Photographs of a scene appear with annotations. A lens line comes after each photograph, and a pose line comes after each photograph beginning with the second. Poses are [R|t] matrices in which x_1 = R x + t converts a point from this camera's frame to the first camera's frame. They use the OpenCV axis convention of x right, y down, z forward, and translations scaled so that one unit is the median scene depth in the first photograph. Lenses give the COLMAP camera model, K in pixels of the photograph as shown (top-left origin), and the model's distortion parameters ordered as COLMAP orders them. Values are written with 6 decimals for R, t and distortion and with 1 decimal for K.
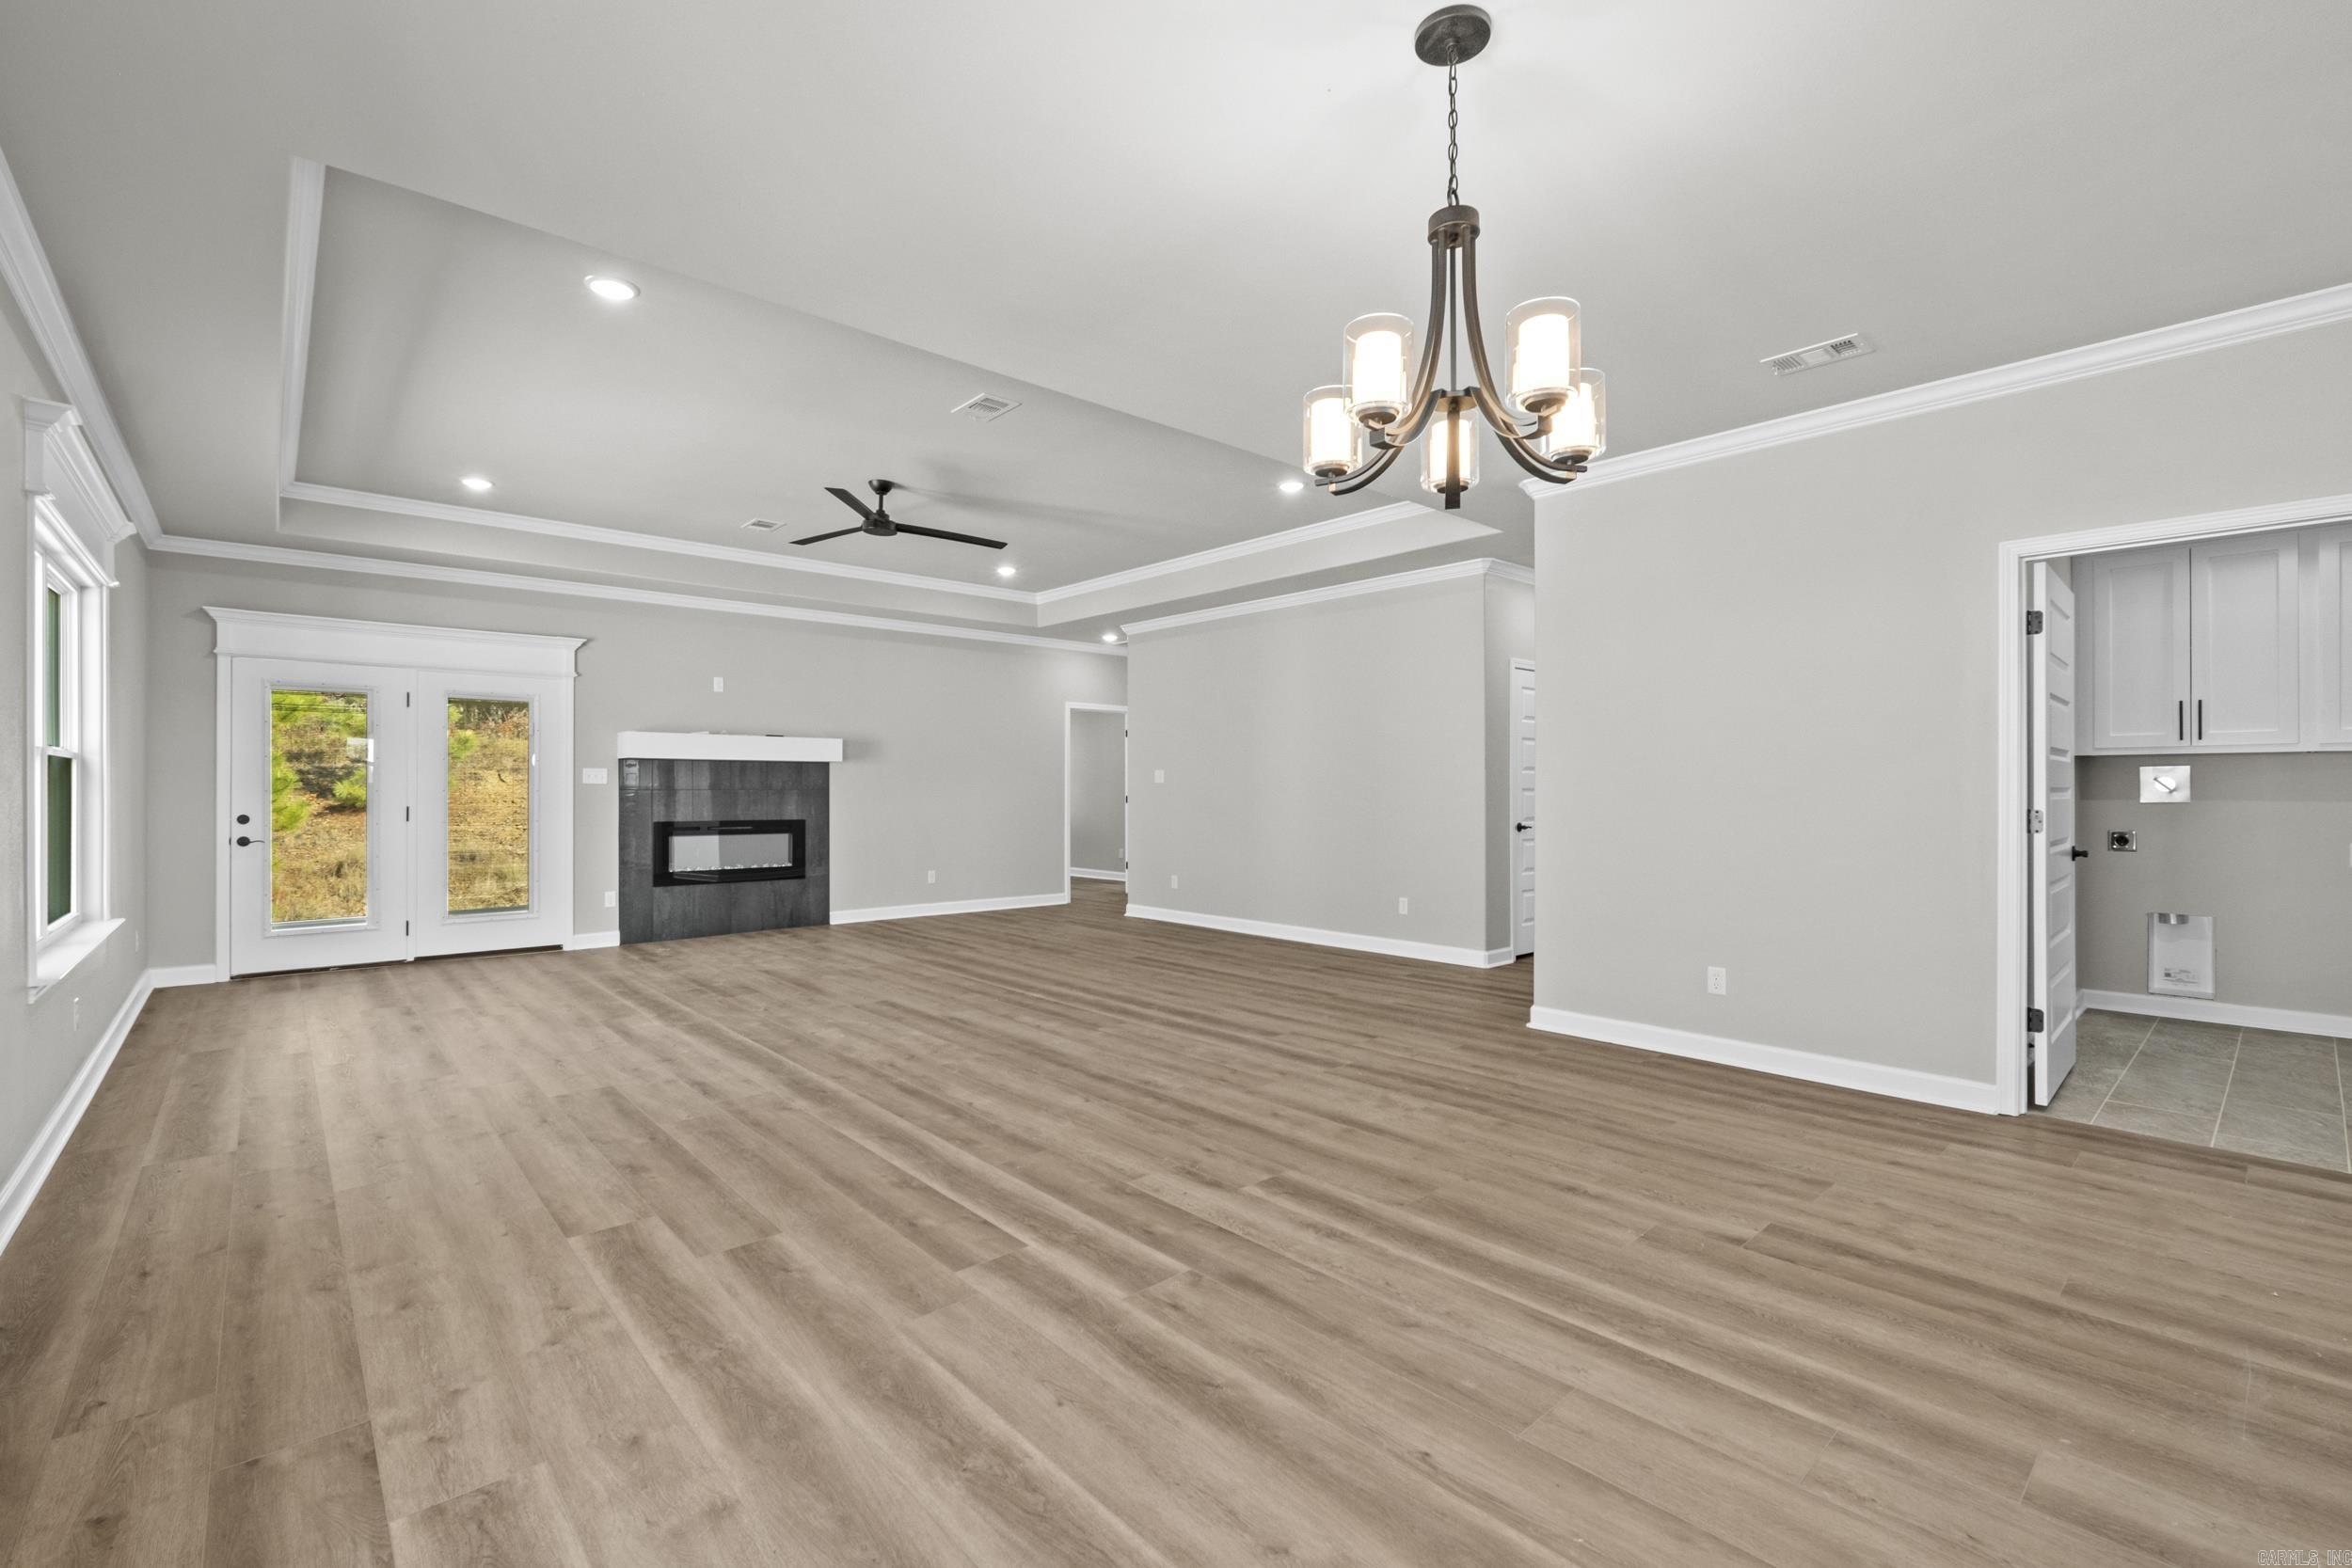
lens RADIAL K [[1017.5, 0, 1162.2], [0, 1017.5, 786.6], [0, 0, 1]] dist [-0.008031, 0.001038]
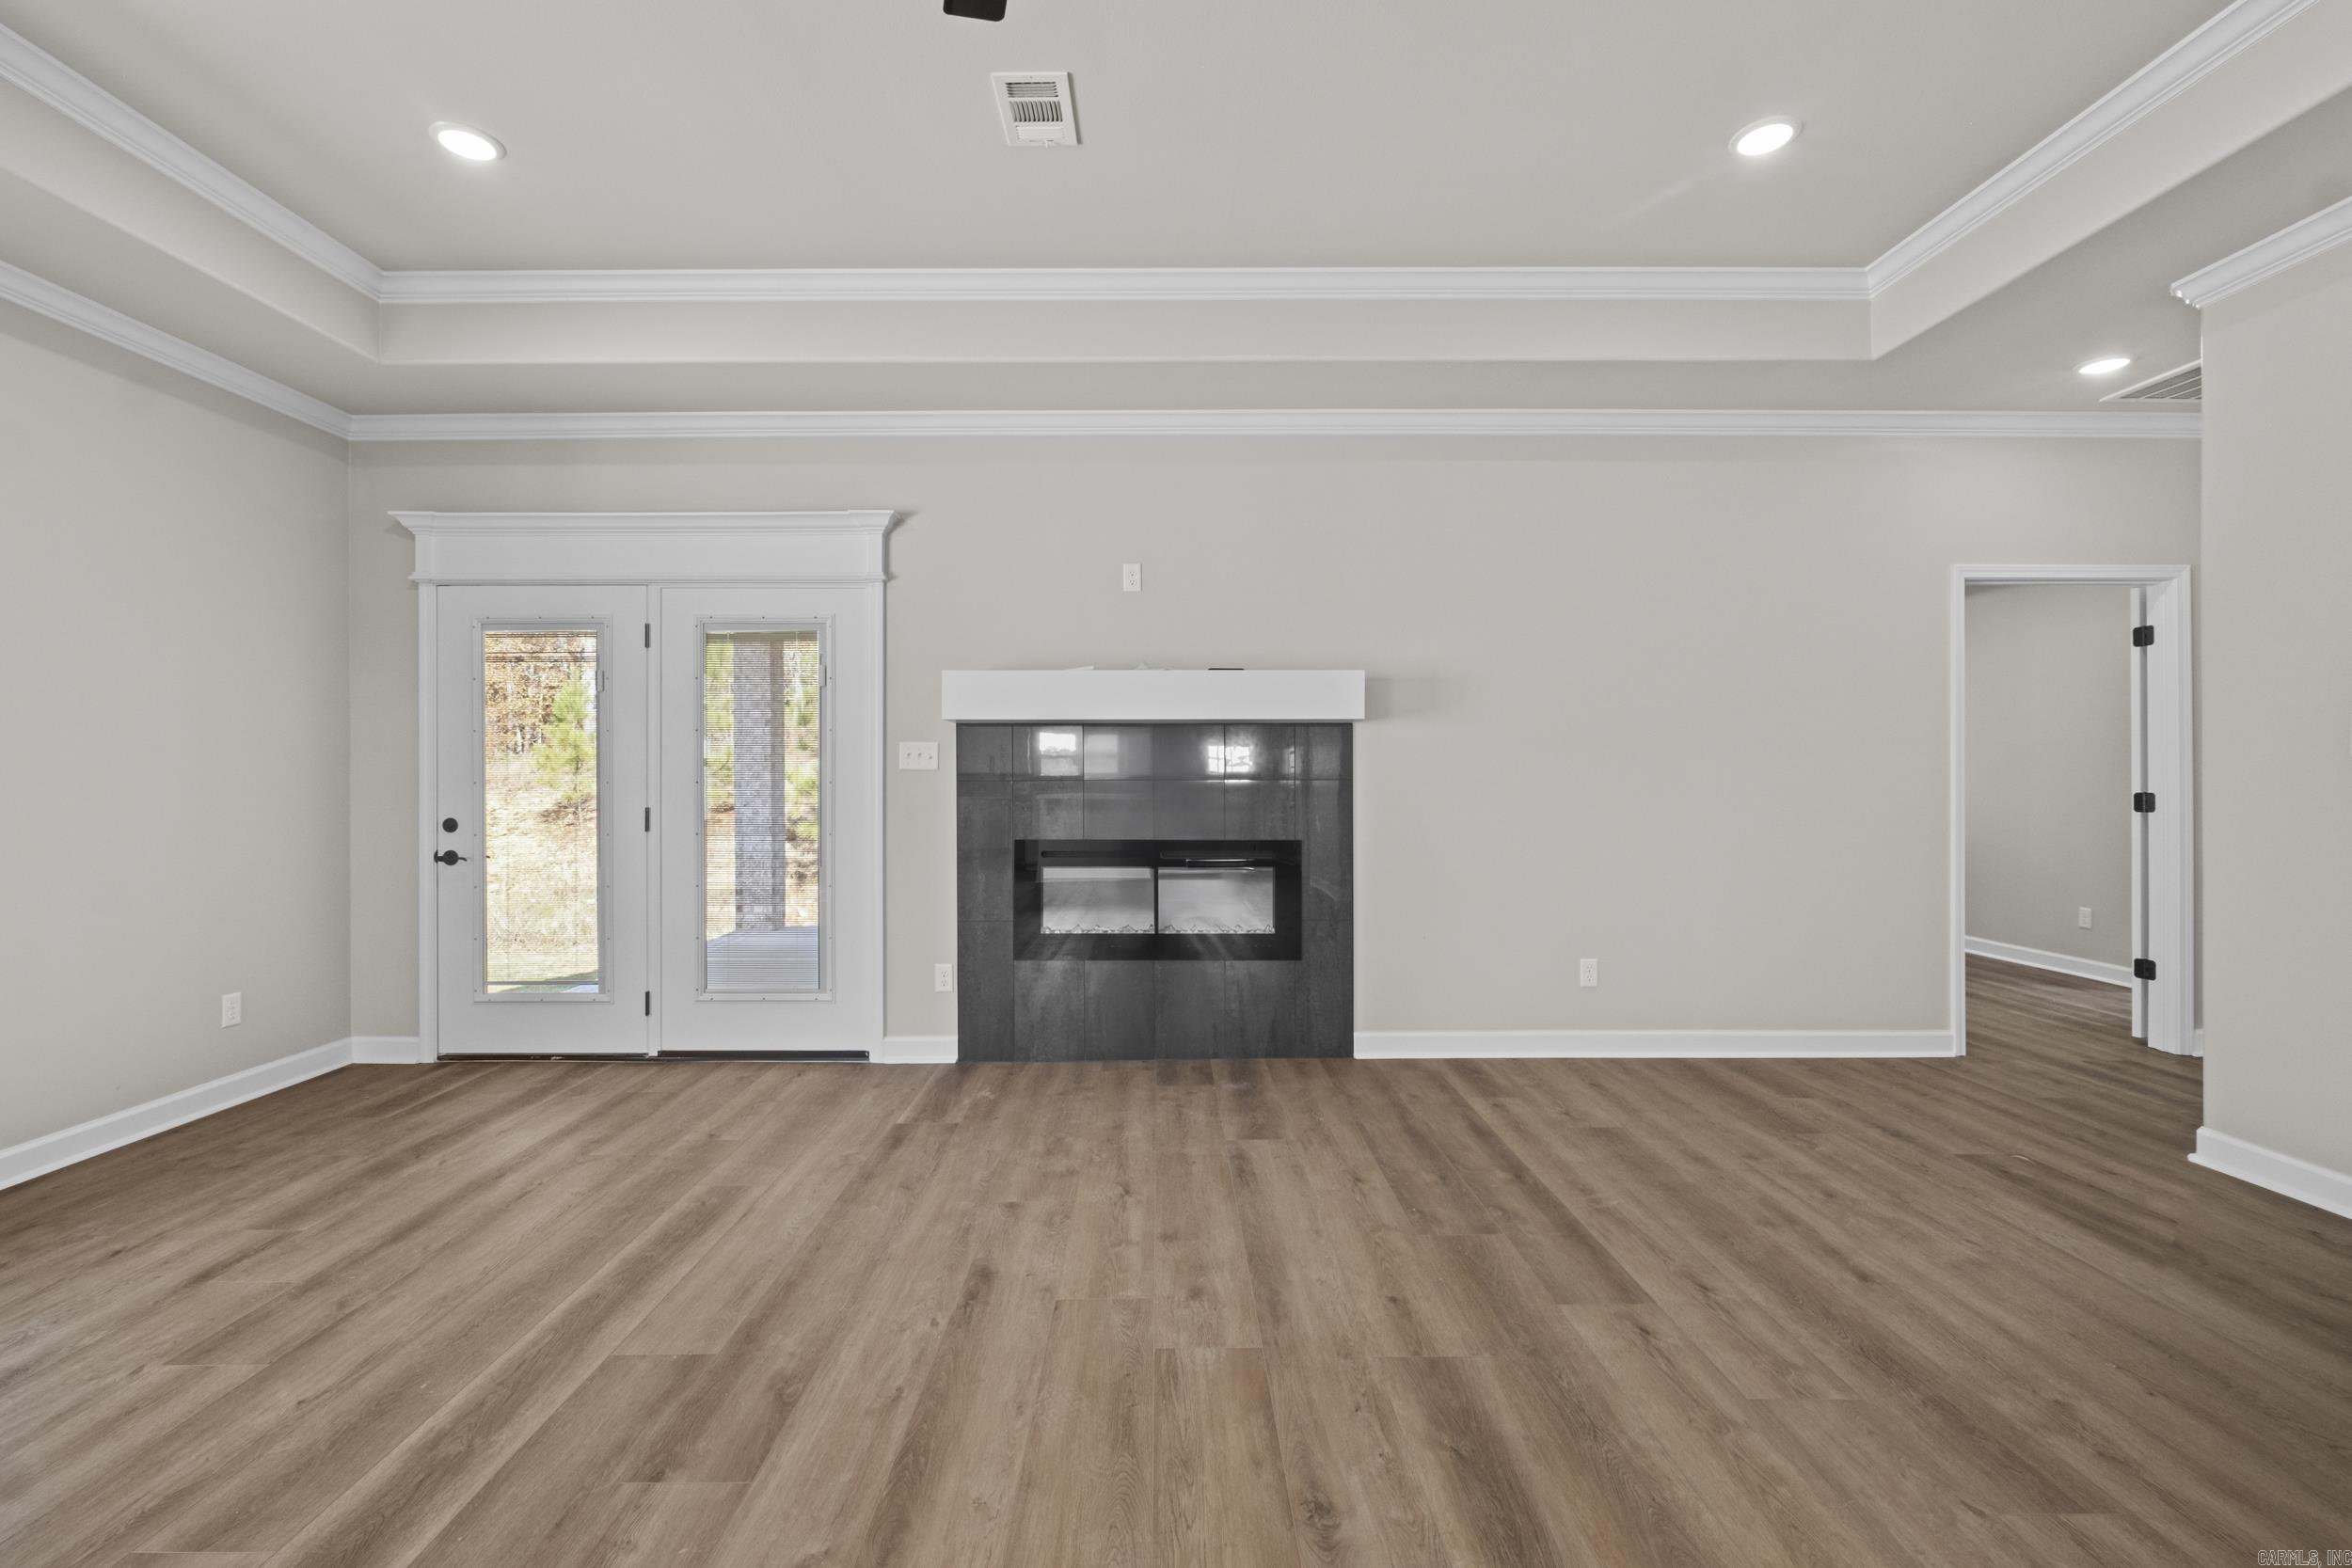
lens RADIAL K [[1017.5, 0, 1159.7], [0, 1017.5, 769.2], [0, 0, 1]] dist [-0.008031, 0.001038]
pose [[0.748722, -0.005654, -0.662860, -0.146319], [0.004605, 0.999984, -0.003327, -0.000512], [0.662869, -0.000562, 0.748736, 1.124786]]
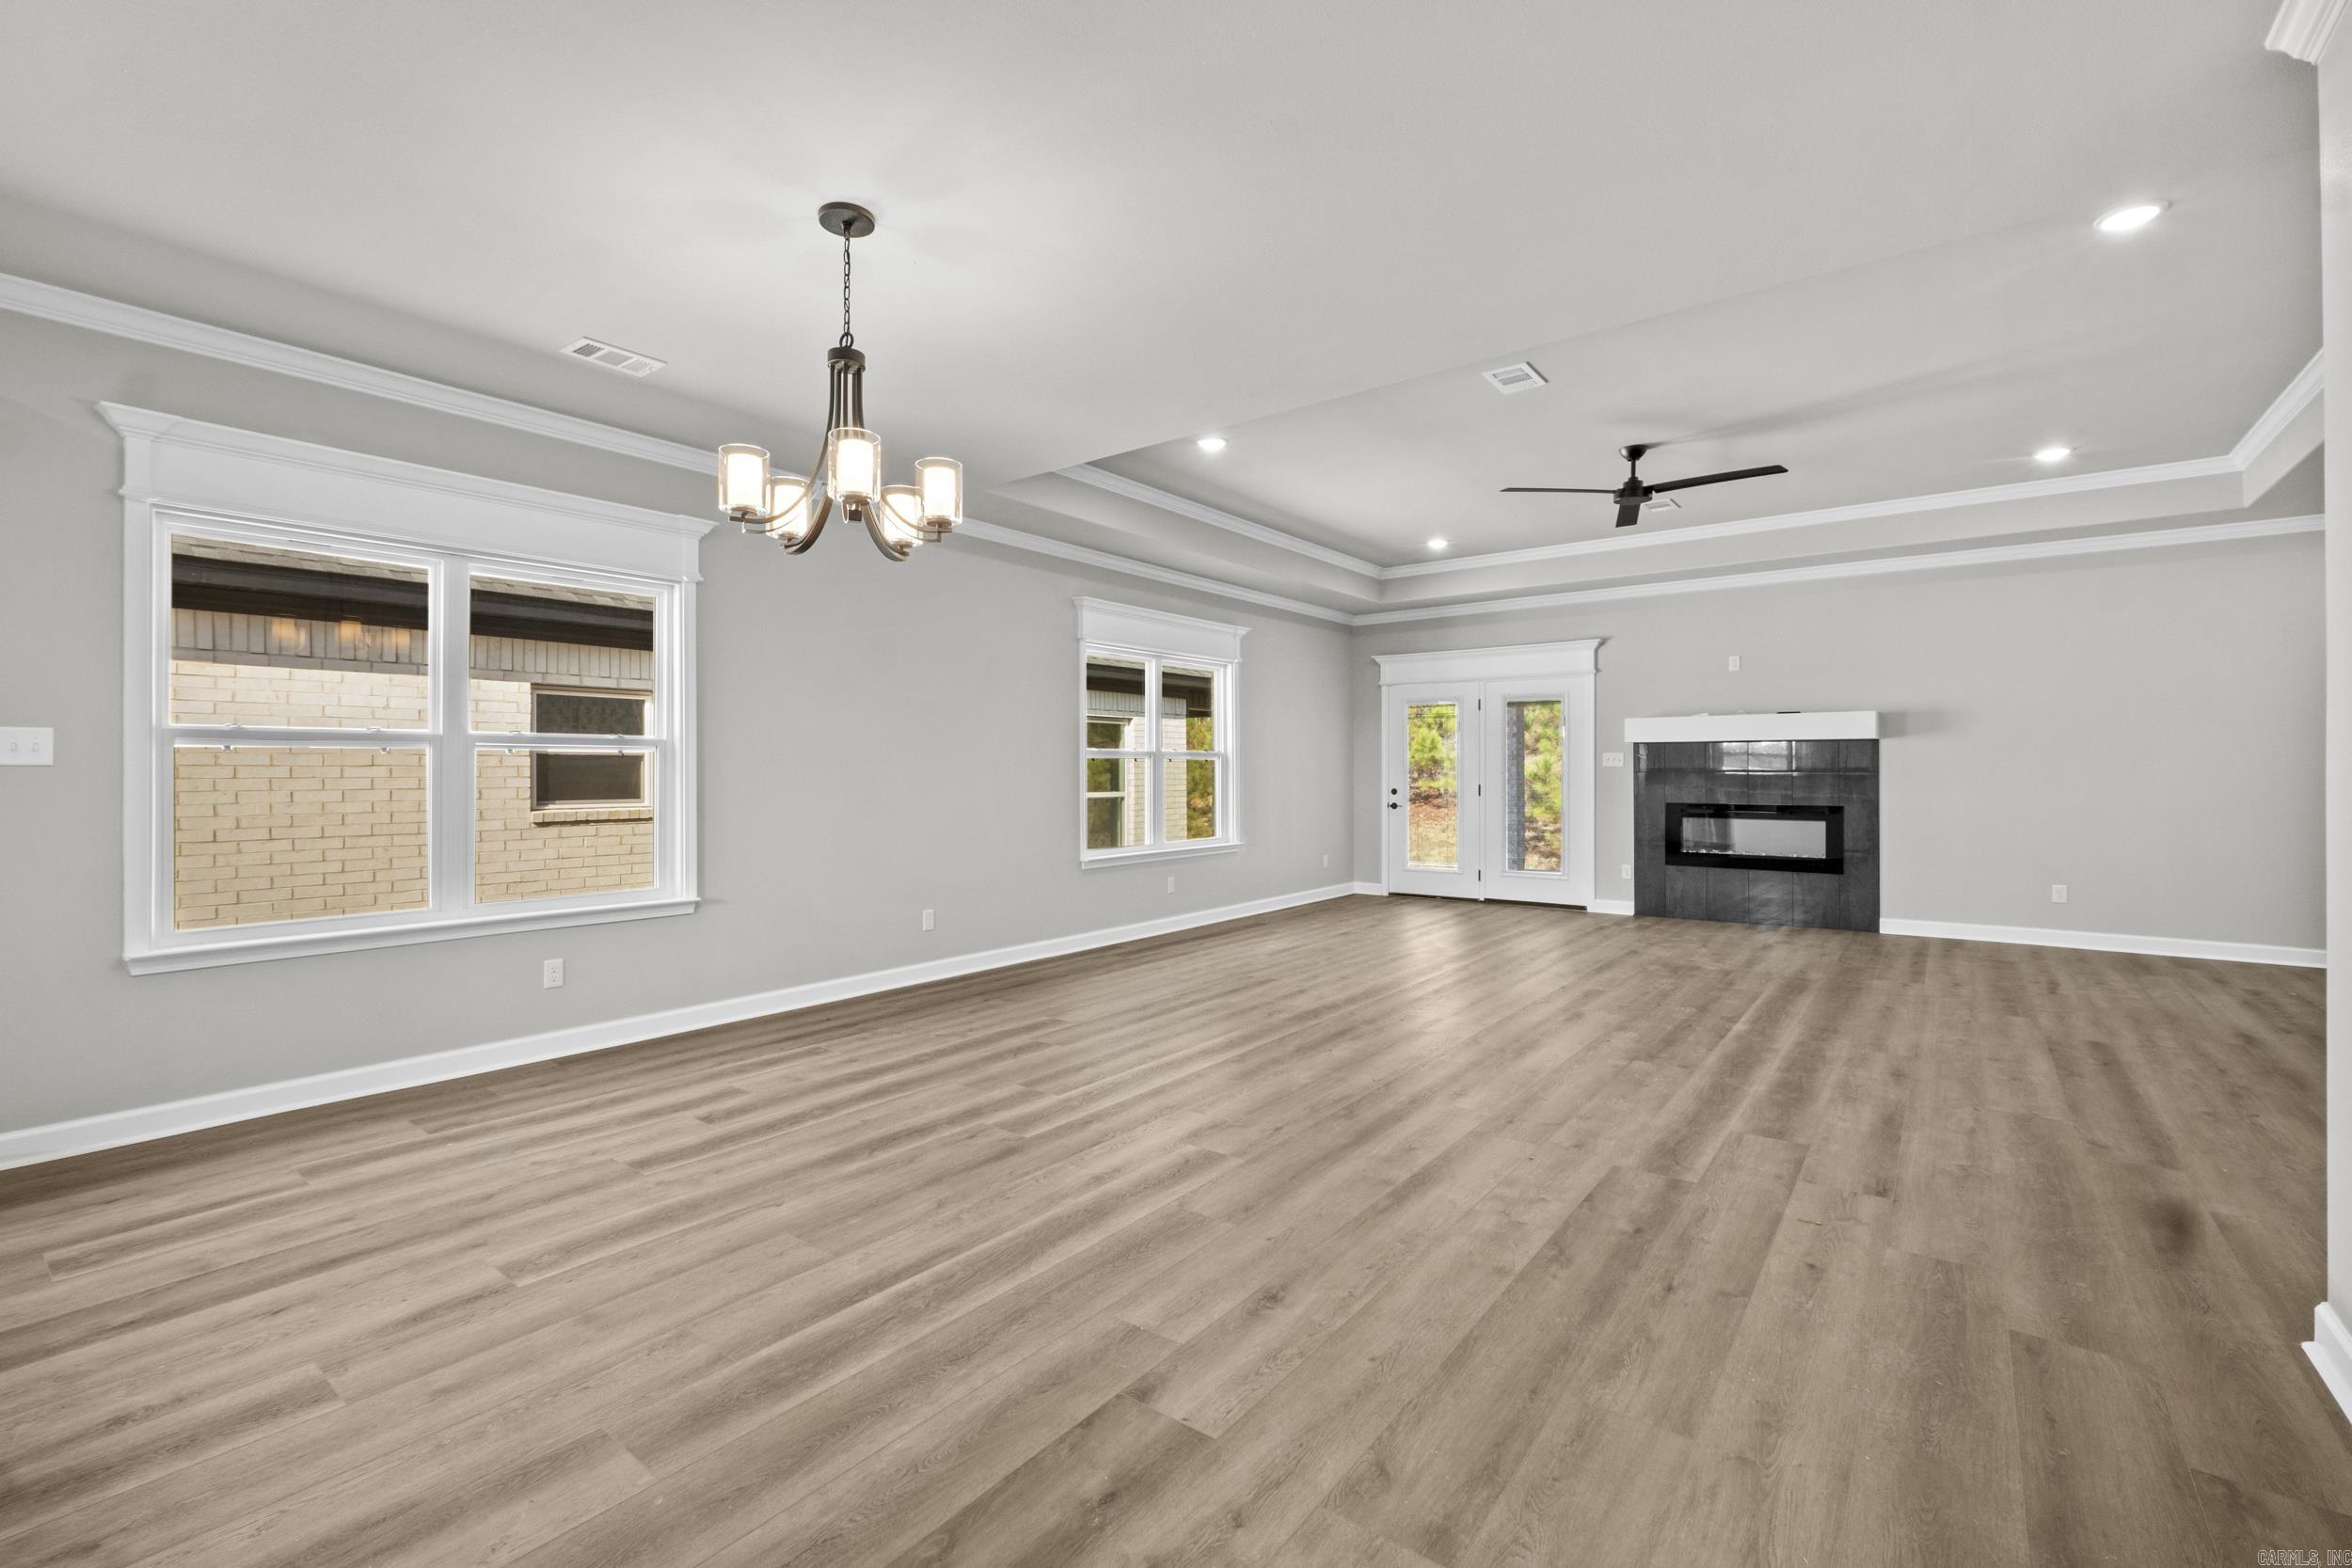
lens RADIAL K [[1017.5, 0, 1159.5], [0, 1017.5, 772.5], [0, 0, 1]] dist [-0.008031, 0.001038]
pose [[0.179860, 0.000649, -0.983692, 0.756476], [0.003764, 0.999992, 0.001348, 0.000325], [0.983685, -0.003946, 0.179856, 0.520236]]
